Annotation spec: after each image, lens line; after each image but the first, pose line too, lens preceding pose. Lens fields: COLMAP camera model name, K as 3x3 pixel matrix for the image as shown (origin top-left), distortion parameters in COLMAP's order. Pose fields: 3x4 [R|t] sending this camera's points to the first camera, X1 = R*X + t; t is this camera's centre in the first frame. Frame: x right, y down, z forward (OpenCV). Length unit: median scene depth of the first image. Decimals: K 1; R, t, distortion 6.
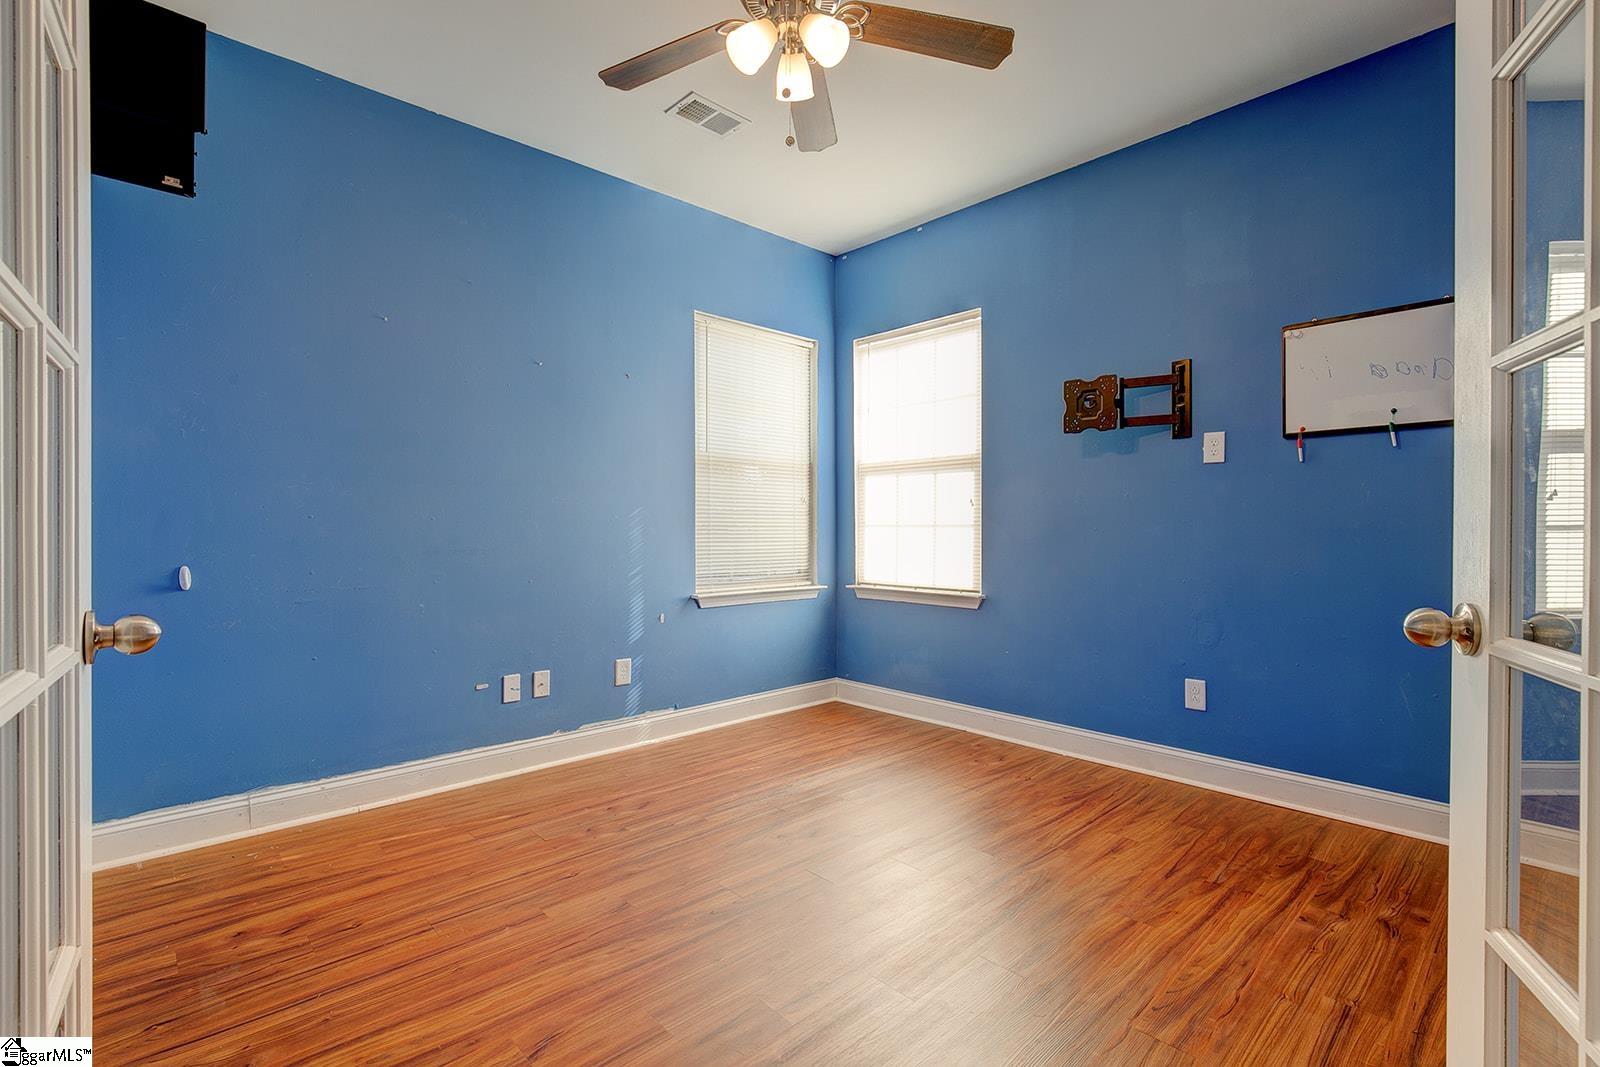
lens RADIAL K [[736.1, 0, 814.2], [0, 736.1, 535.4], [0, 0, 1]] dist [-0.016987, 0.004647]
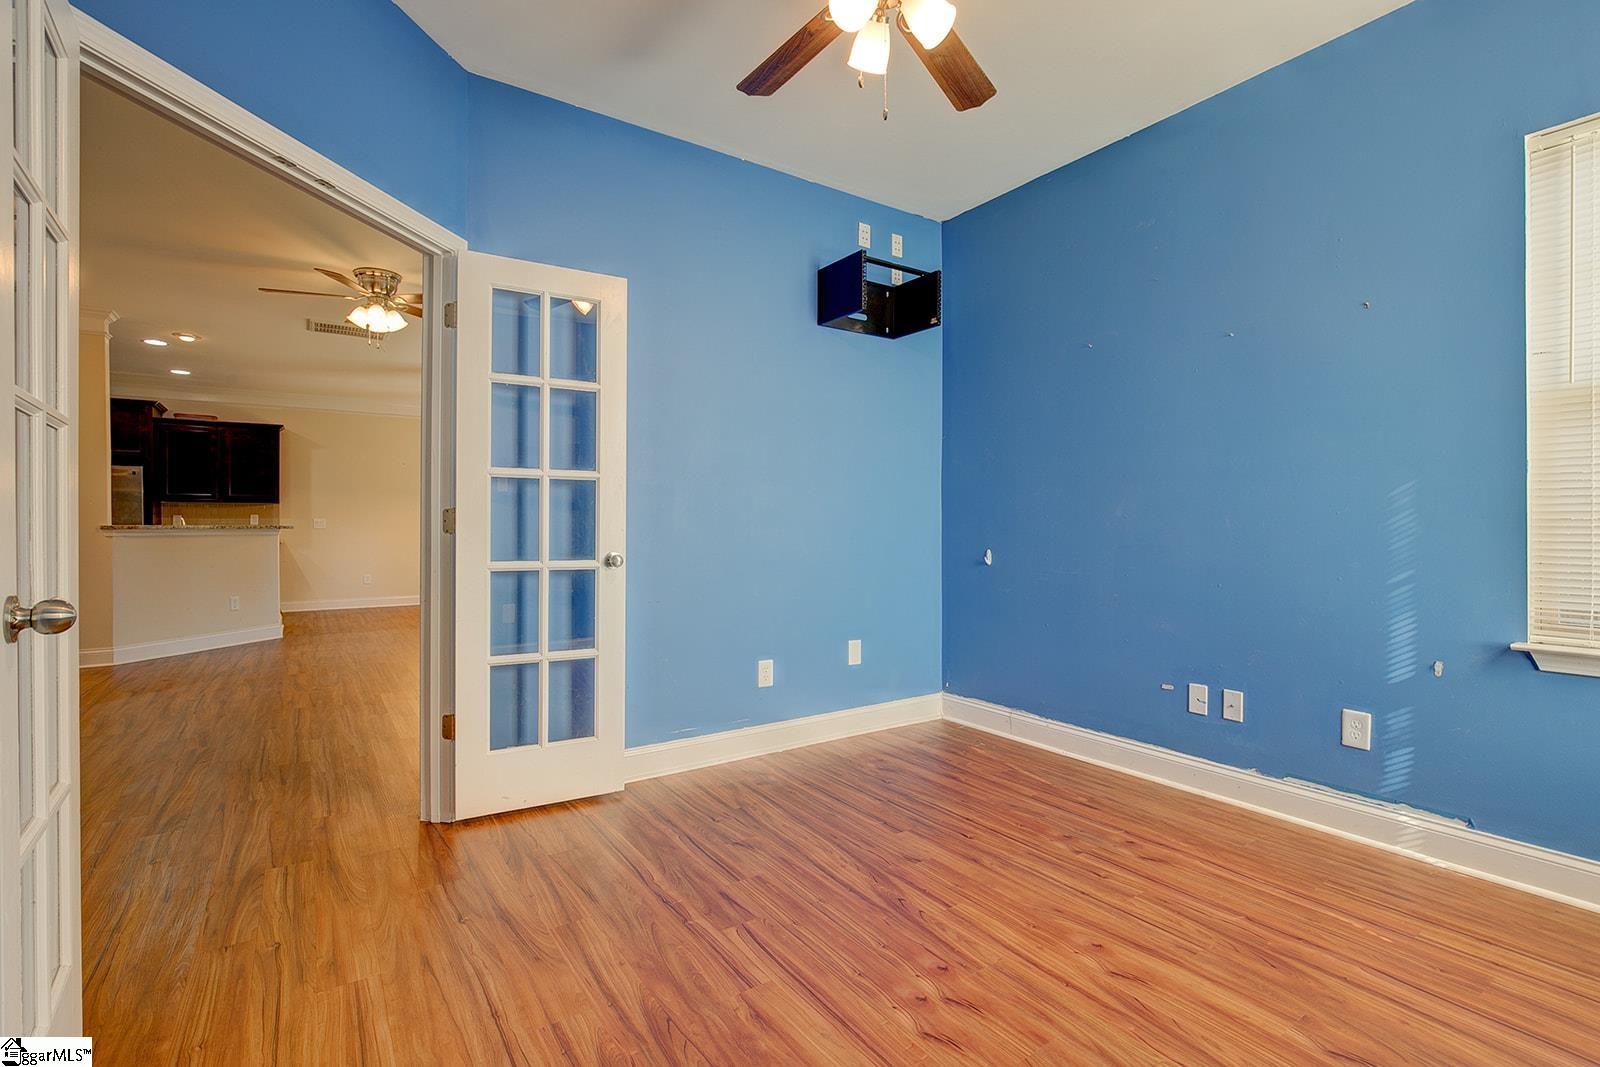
lens RADIAL K [[736.1, 0, 807.2], [0, 736.1, 526.6], [0, 0, 1]] dist [-0.016987, 0.004647]
pose [[-0.160933, 0.002456, -0.986962, 0.603405], [-0.009367, 0.999948, 0.004015, -0.007903], [0.986921, 0.009891, -0.160901, 0.693208]]
